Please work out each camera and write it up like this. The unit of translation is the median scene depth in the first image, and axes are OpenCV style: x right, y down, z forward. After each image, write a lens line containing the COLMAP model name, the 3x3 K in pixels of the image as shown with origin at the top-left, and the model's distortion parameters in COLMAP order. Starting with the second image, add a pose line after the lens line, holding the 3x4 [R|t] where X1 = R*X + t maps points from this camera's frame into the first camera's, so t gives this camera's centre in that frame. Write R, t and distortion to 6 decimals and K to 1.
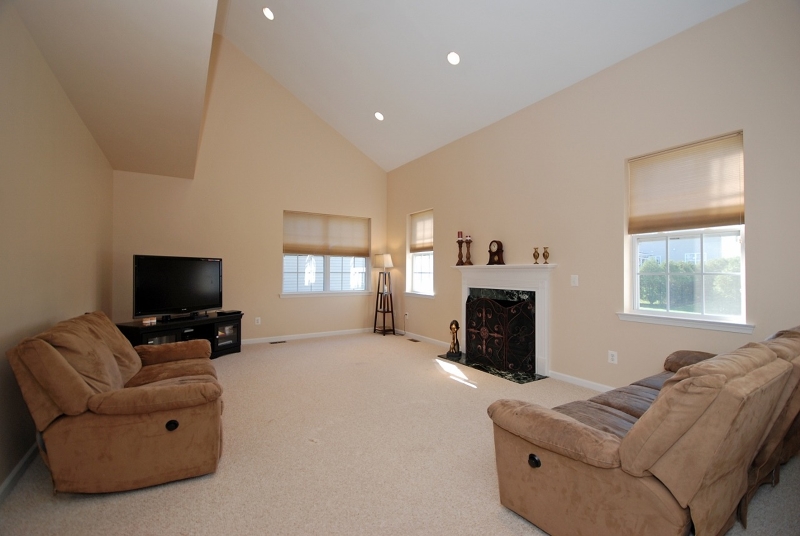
lens RADIAL K [[350.3, 0, 399.6], [0, 350.3, 268.6], [0, 0, 1]] dist [-0.004855, -0.004452]
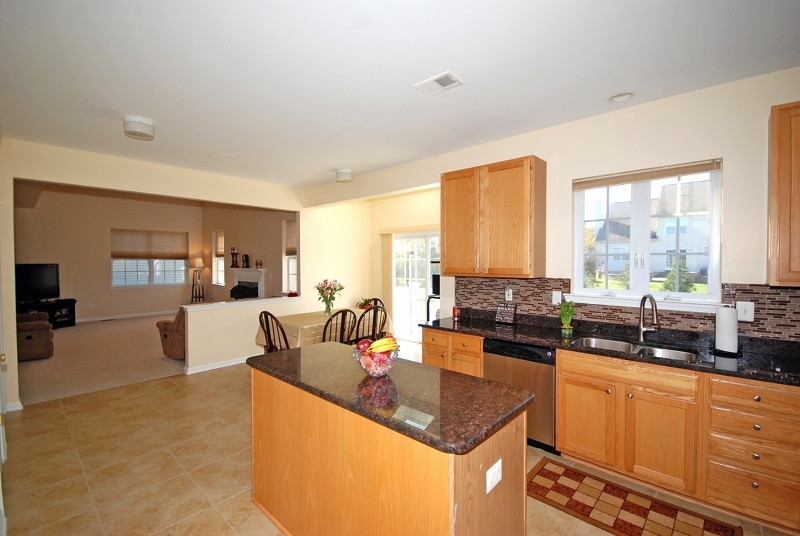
lens RADIAL K [[350.3, 0, 399.1], [0, 350.3, 265.9], [0, 0, 1]] dist [-0.004855, -0.004452]
pose [[0.960299, -0.004437, 0.278937, 0.383238], [-0.001317, 0.999790, 0.020437, -0.042133], [-0.278969, -0.019993, 0.960092, -0.670159]]
